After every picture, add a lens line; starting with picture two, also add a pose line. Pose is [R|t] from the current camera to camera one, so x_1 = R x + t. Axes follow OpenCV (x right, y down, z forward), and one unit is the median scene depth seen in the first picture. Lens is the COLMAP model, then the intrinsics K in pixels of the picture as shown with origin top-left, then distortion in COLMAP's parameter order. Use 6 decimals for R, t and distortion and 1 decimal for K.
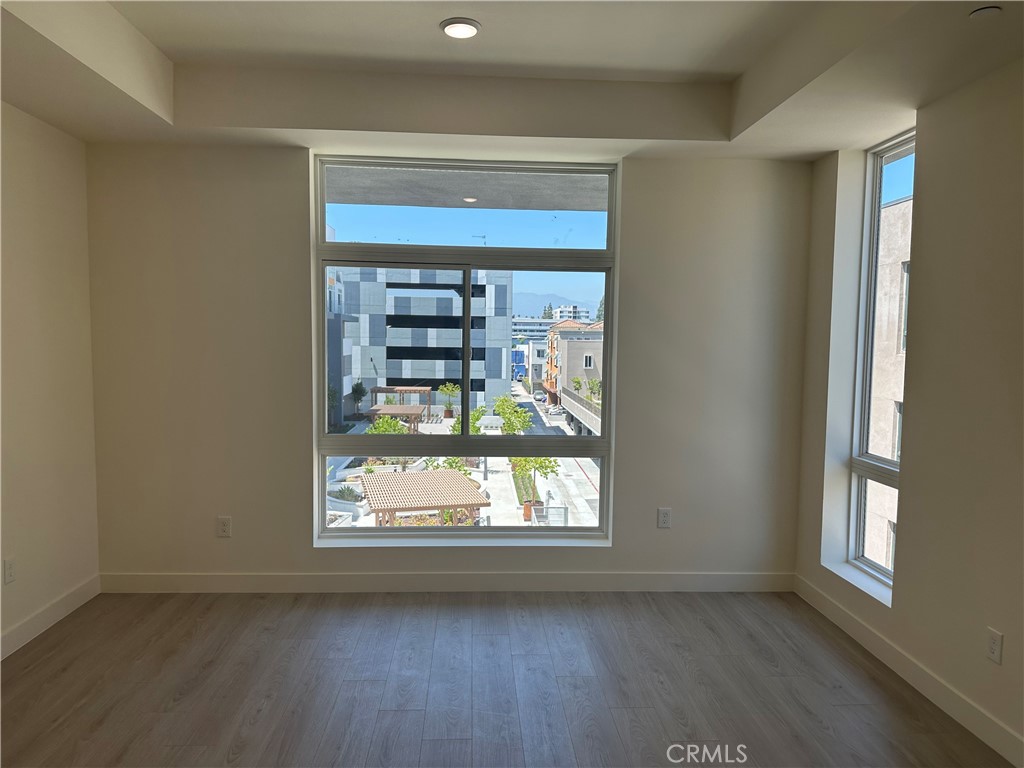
lens RADIAL K [[722.6, 0, 515.3], [0, 722.6, 386.6], [0, 0, 1]] dist [0.114897, -0.127089]
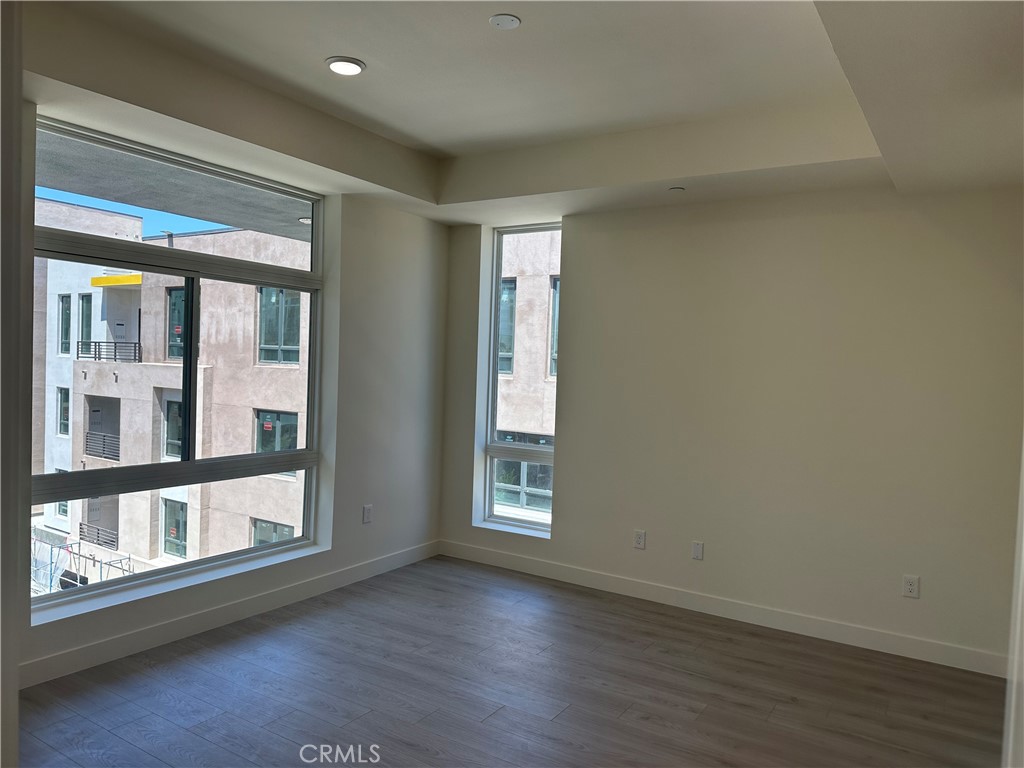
lens RADIAL K [[722.6, 0, 515.3], [0, 722.6, 386.6], [0, 0, 1]] dist [0.114897, -0.127089]
pose [[0.599961, -0.021511, 0.799740, -0.123349], [0.031638, 0.999494, 0.003149, -0.003366], [-0.799404, 0.023413, 0.600338, 0.027292]]
